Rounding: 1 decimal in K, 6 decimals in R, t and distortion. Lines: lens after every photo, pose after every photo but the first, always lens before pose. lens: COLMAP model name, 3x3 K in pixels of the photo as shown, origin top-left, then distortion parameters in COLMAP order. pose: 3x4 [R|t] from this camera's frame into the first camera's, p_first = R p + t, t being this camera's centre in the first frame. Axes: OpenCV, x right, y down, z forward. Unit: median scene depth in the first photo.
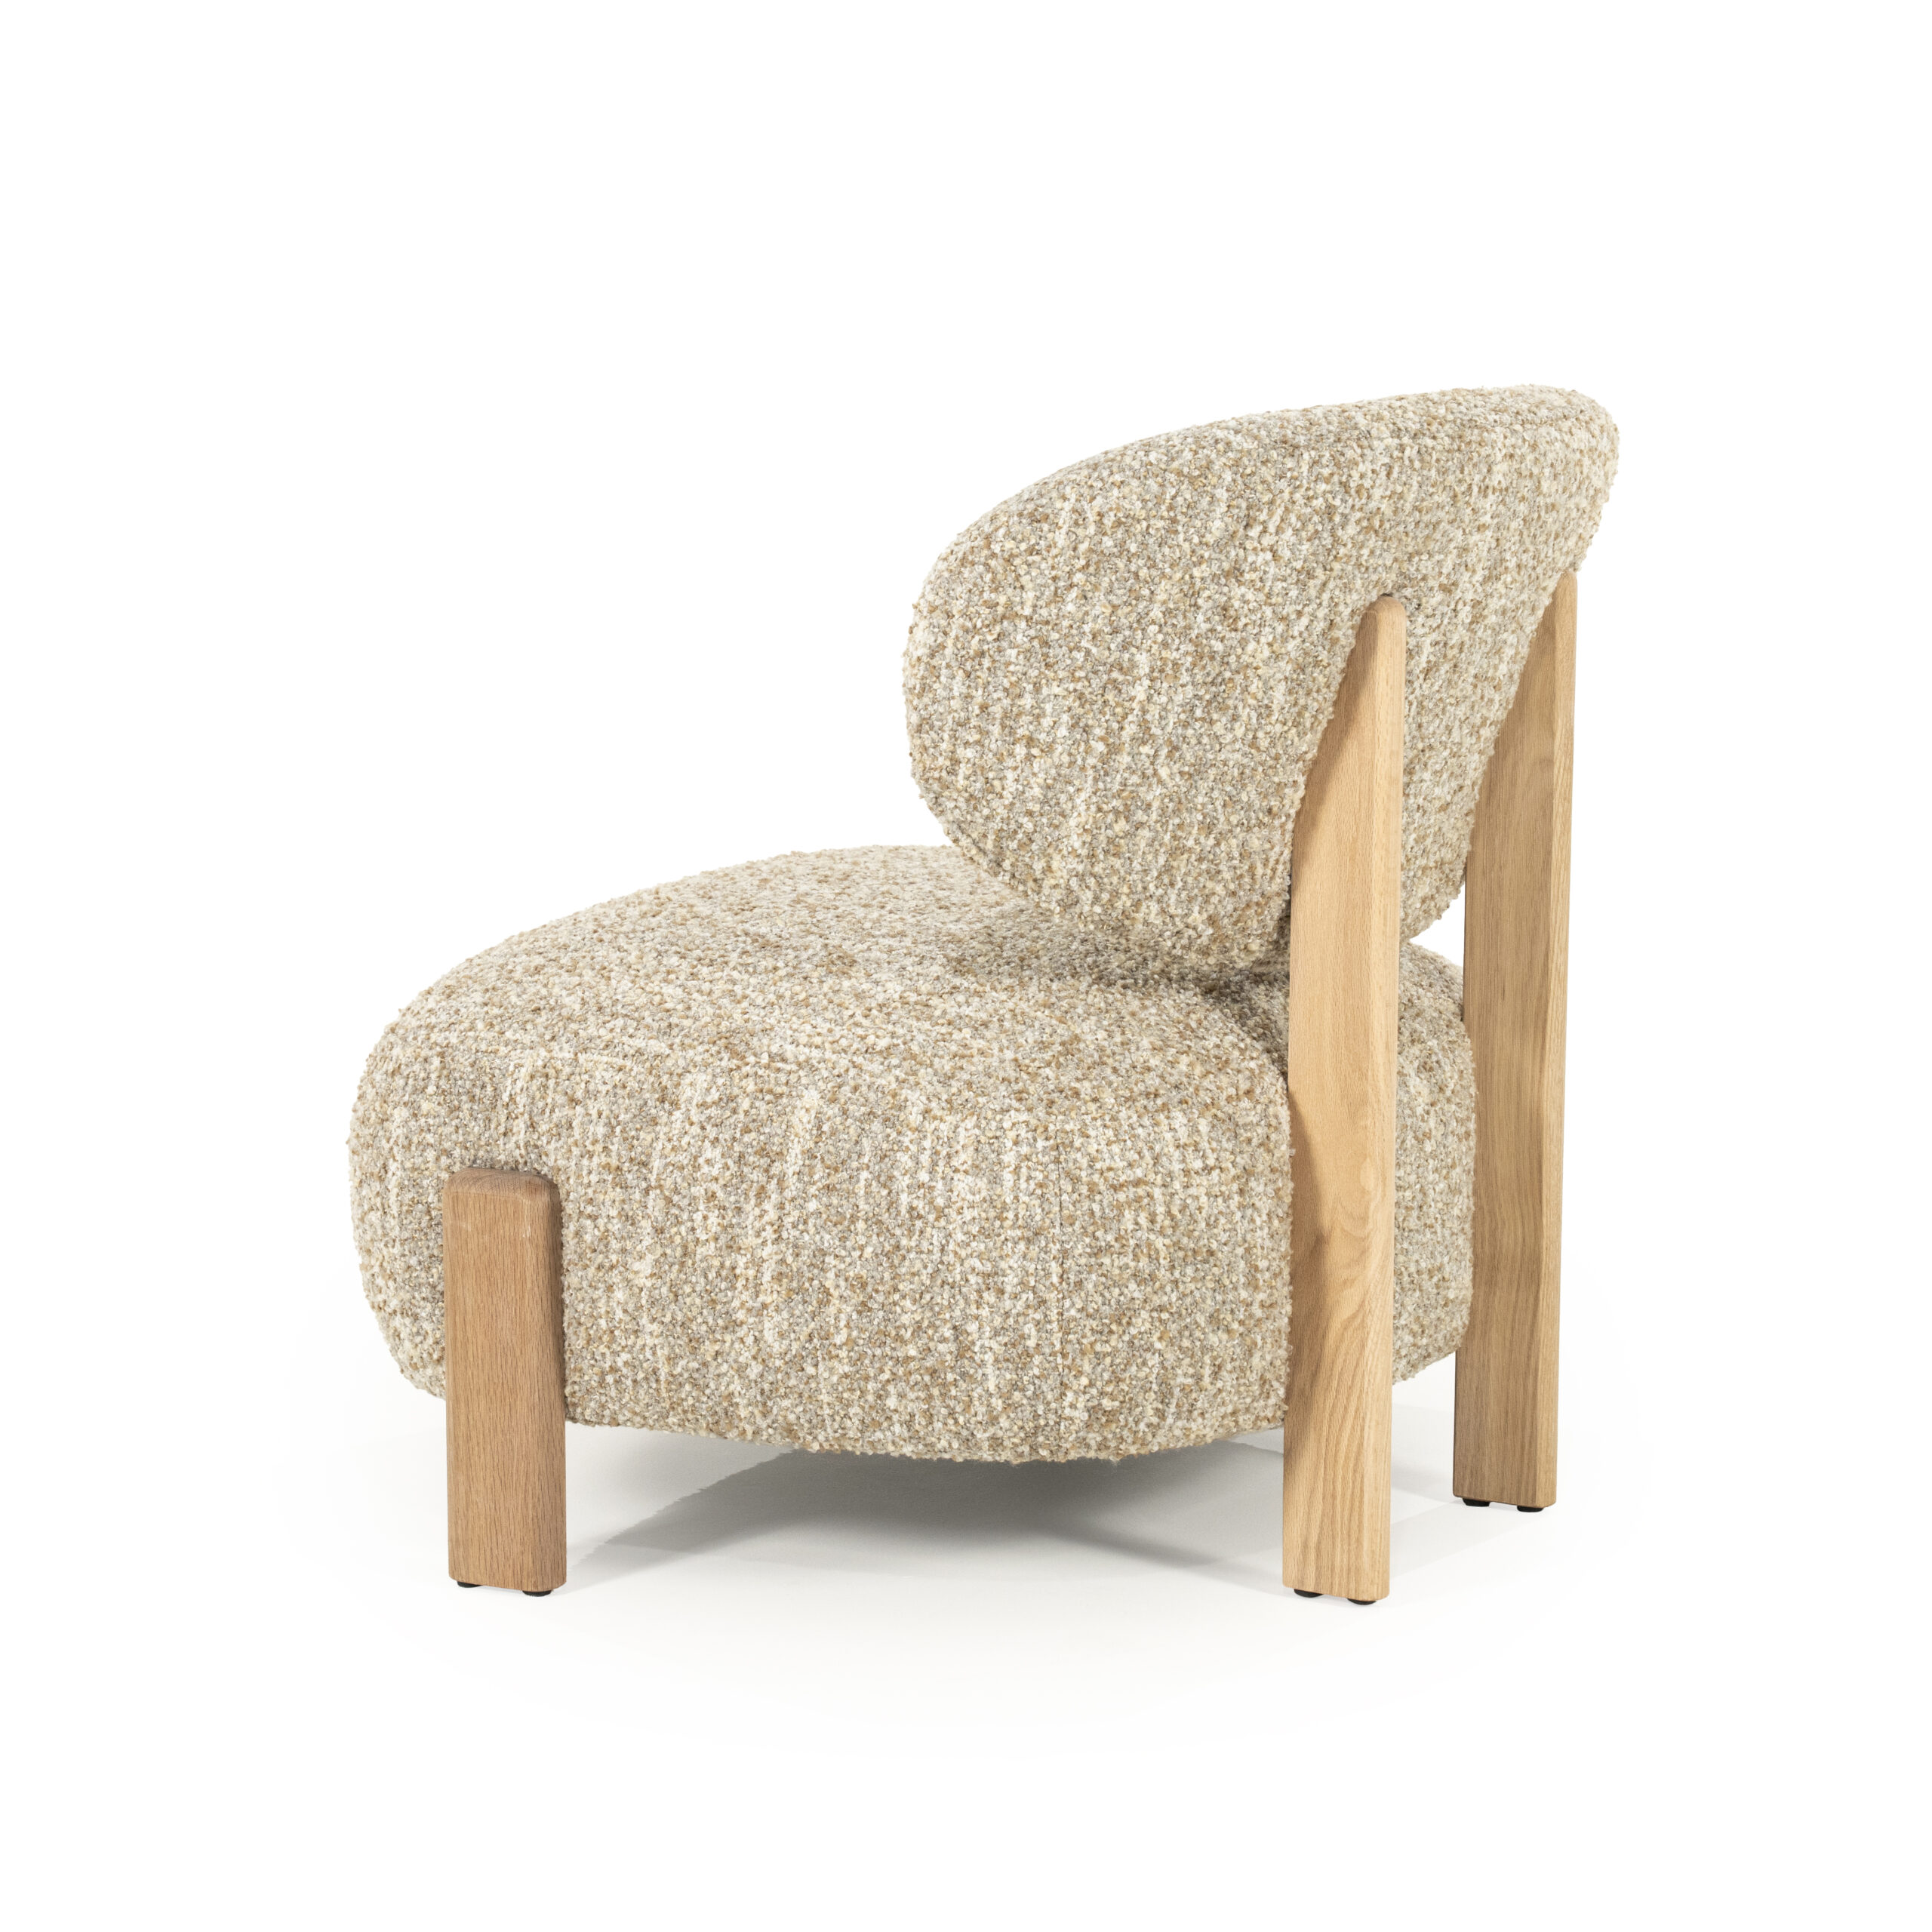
lens RADIAL K [[5436.0, 0, 967.3], [0, 5436.0, 970.0], [0, 0, 1]] dist [0.334553, 0.000000]
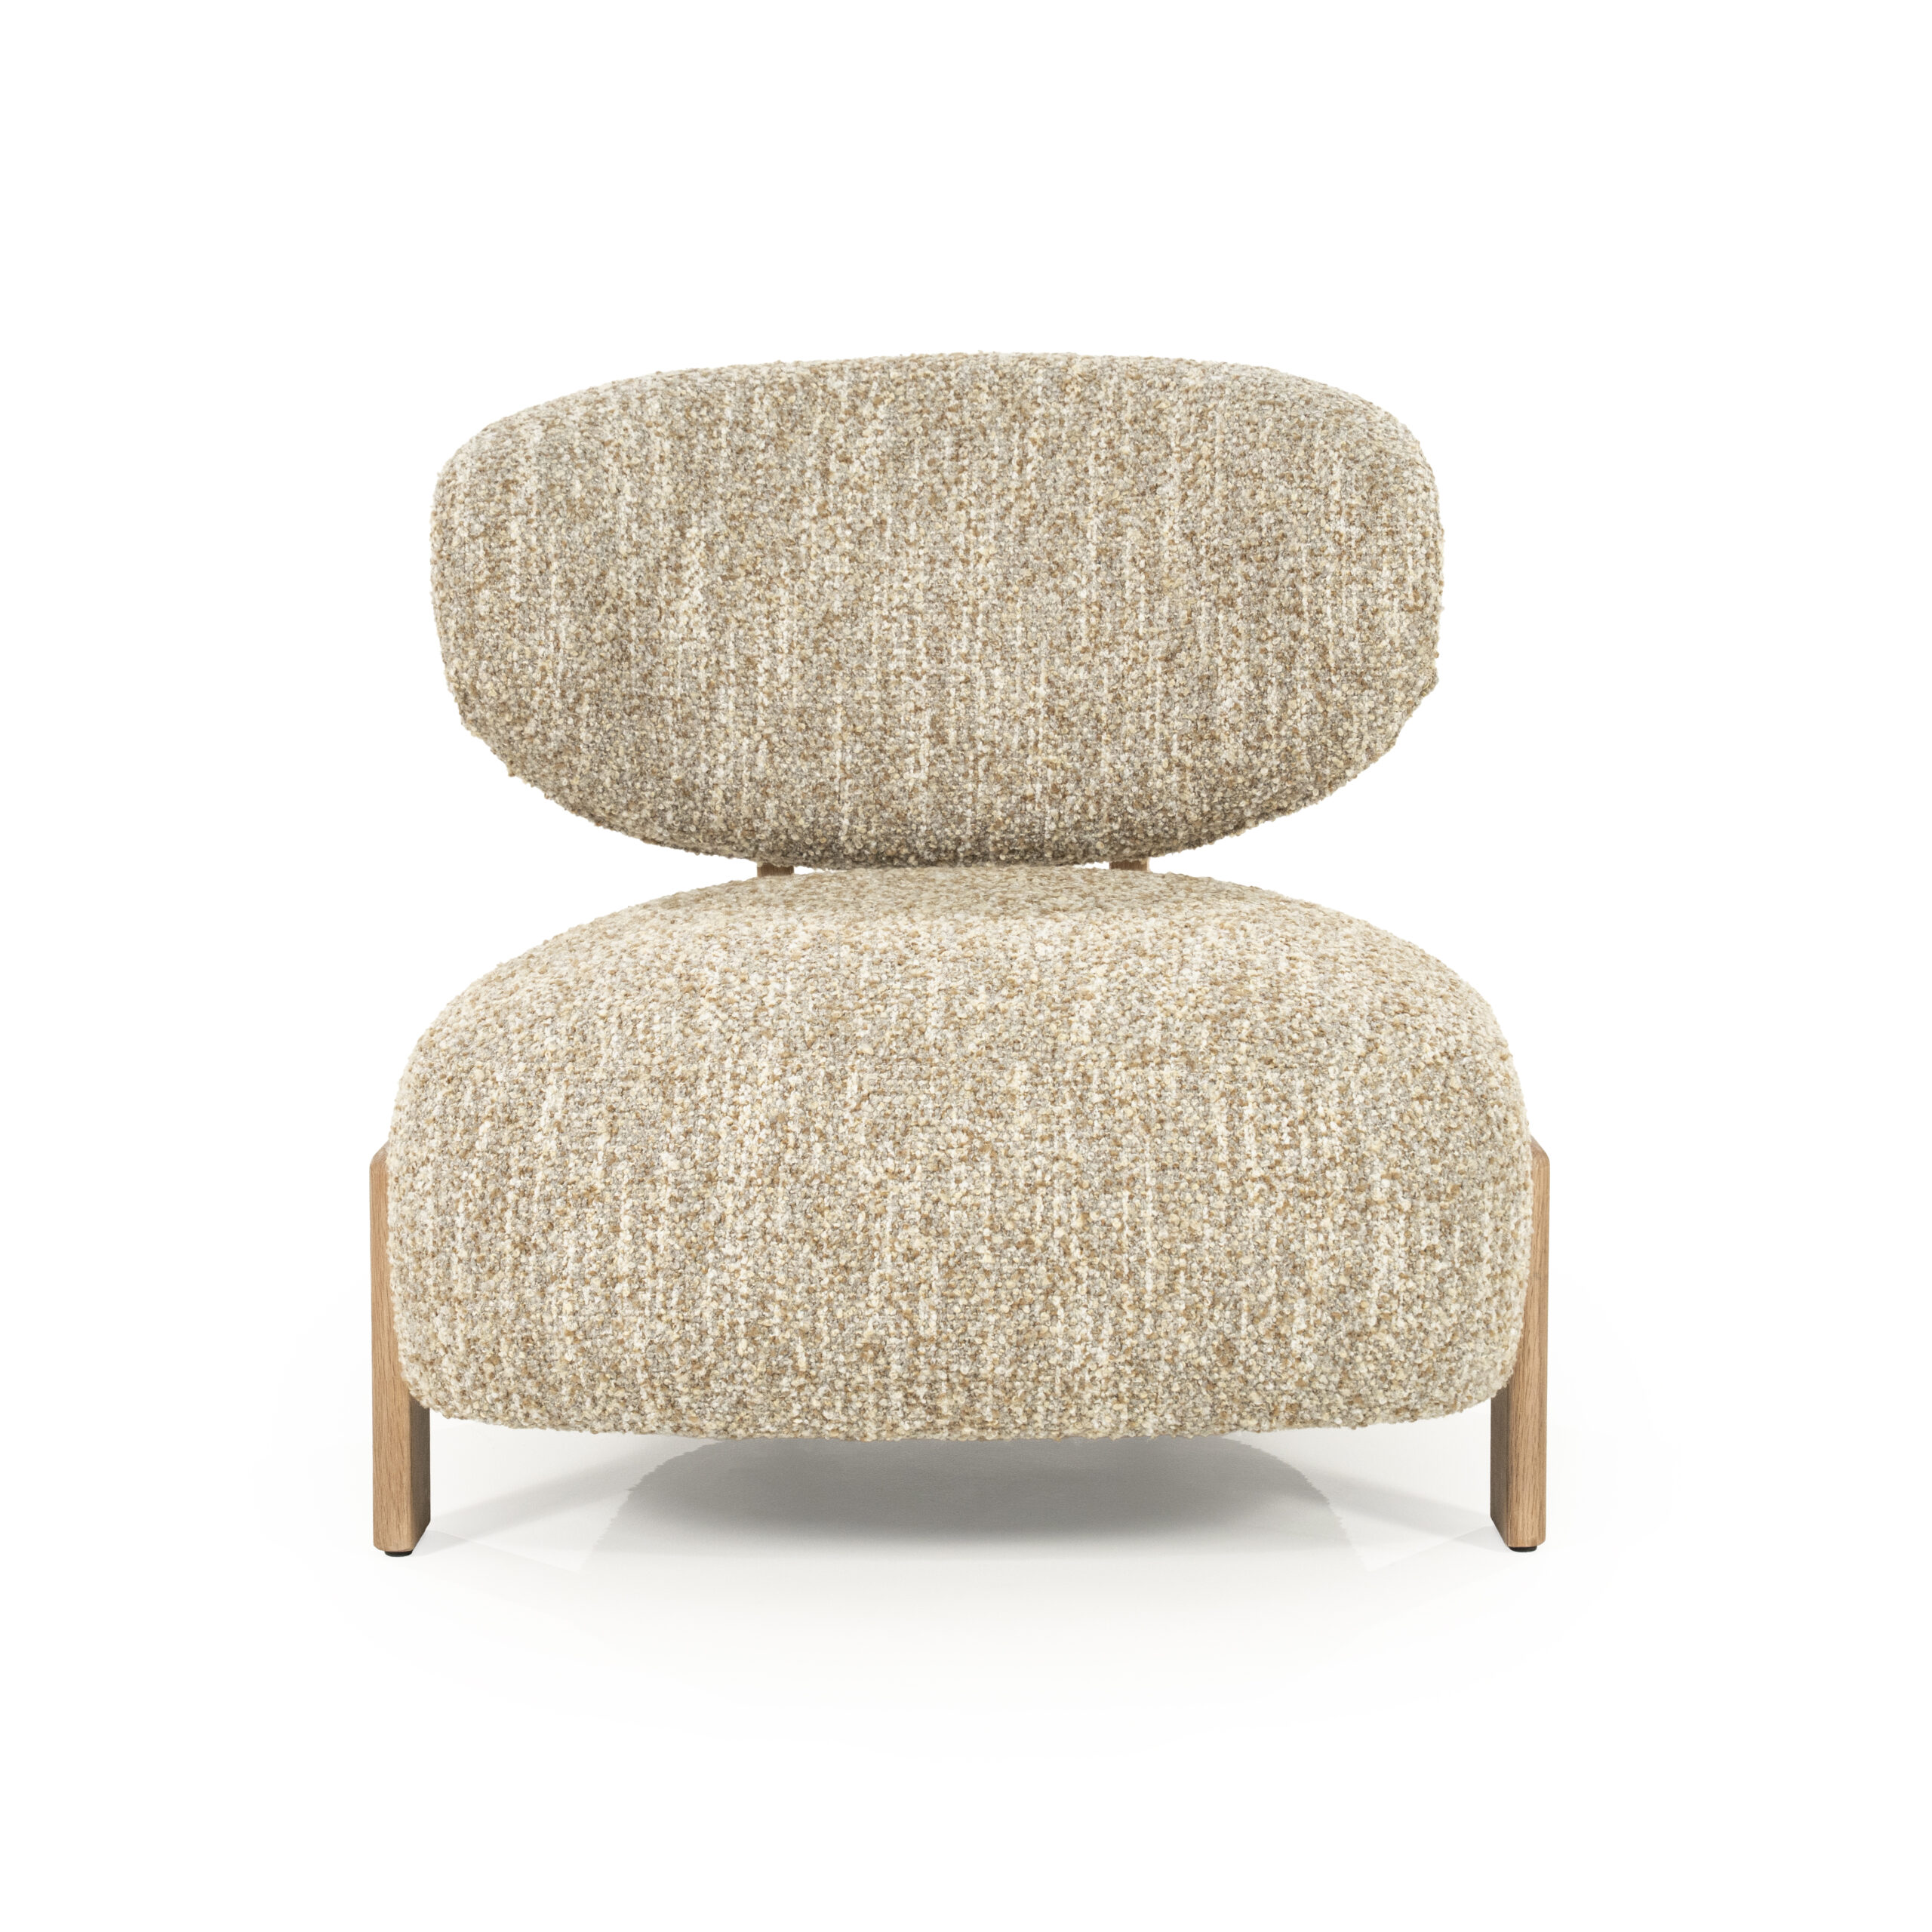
lens RADIAL K [[5436.0, 0, 964.6], [0, 5436.0, 965.3], [0, 0, 1]] dist [0.334553, 0.000000]
pose [[-0.494740, -0.133904, 0.858663, -0.935039], [0.148153, 0.960598, 0.235163, -0.260468], [-0.856320, 0.243558, -0.455408, 1.603047]]
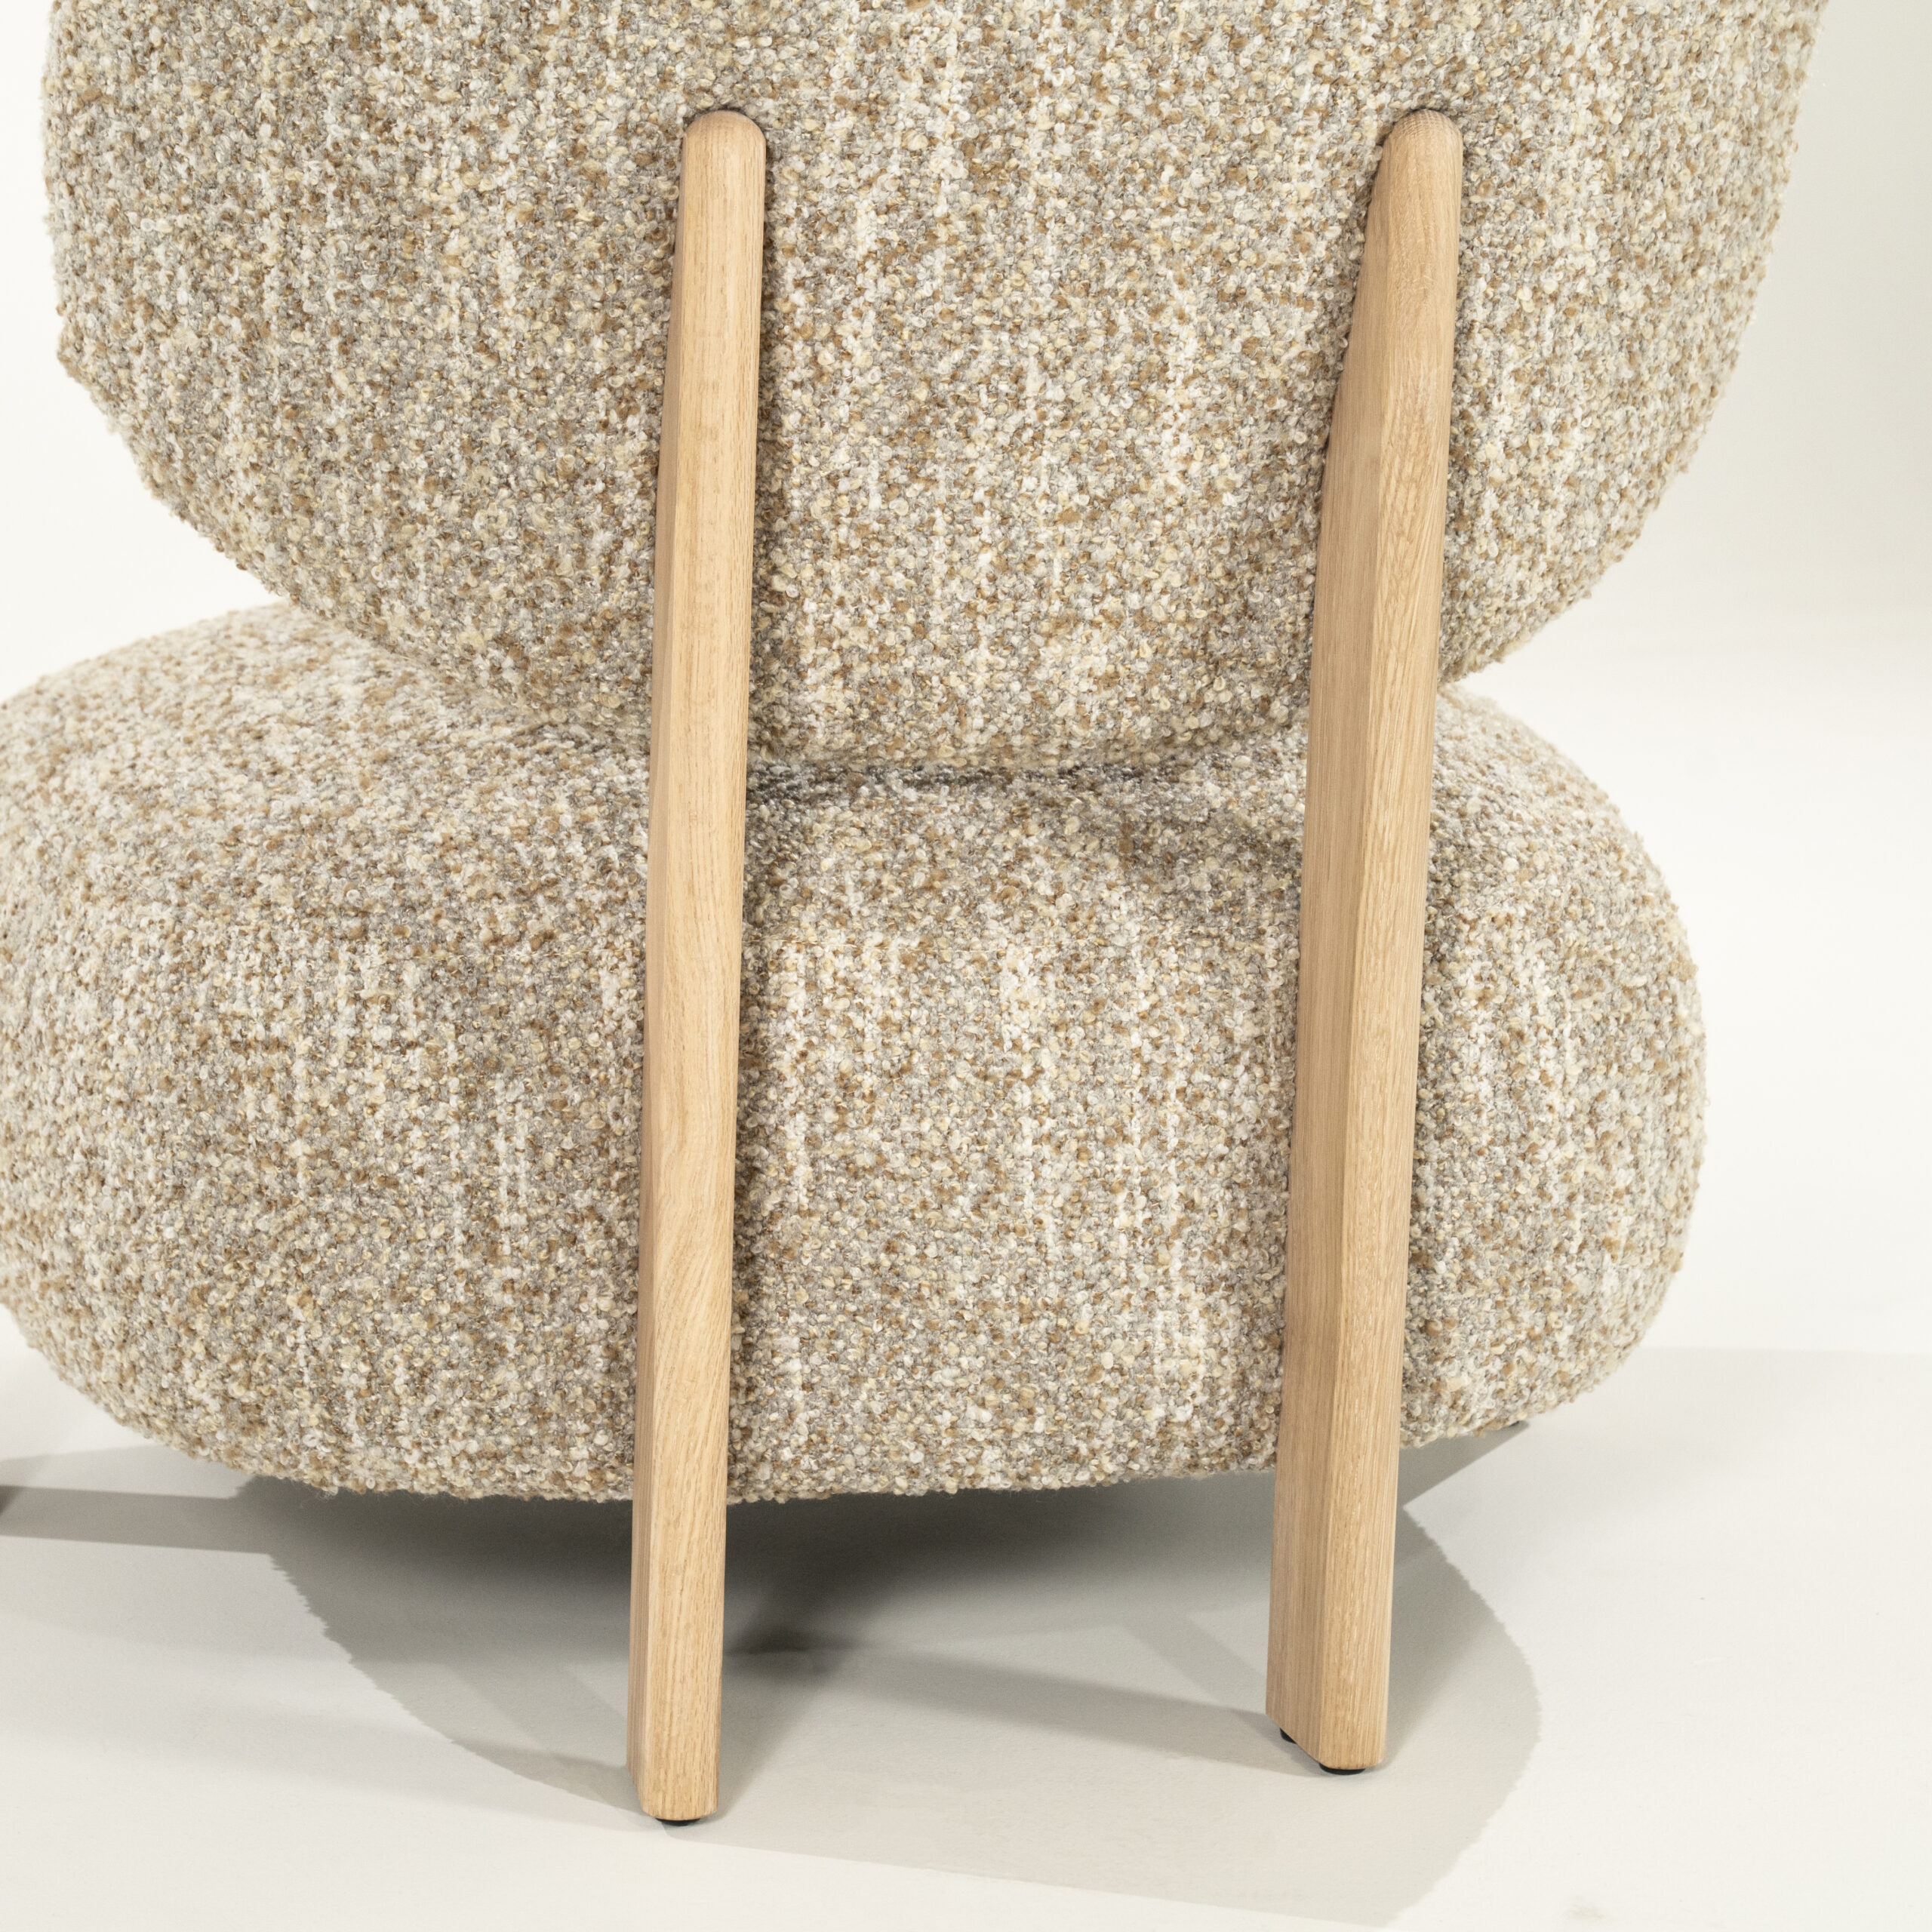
lens RADIAL K [[5436.0, 0, 872.5], [0, 5436.0, 946.4], [0, 0, 1]] dist [0.334553, 0.000000]
pose [[0.690571, 0.136396, -0.710287, 0.516613], [-0.124986, 0.989787, 0.068551, -0.022922], [0.712383, 0.041437, 0.700566, 0.615059]]
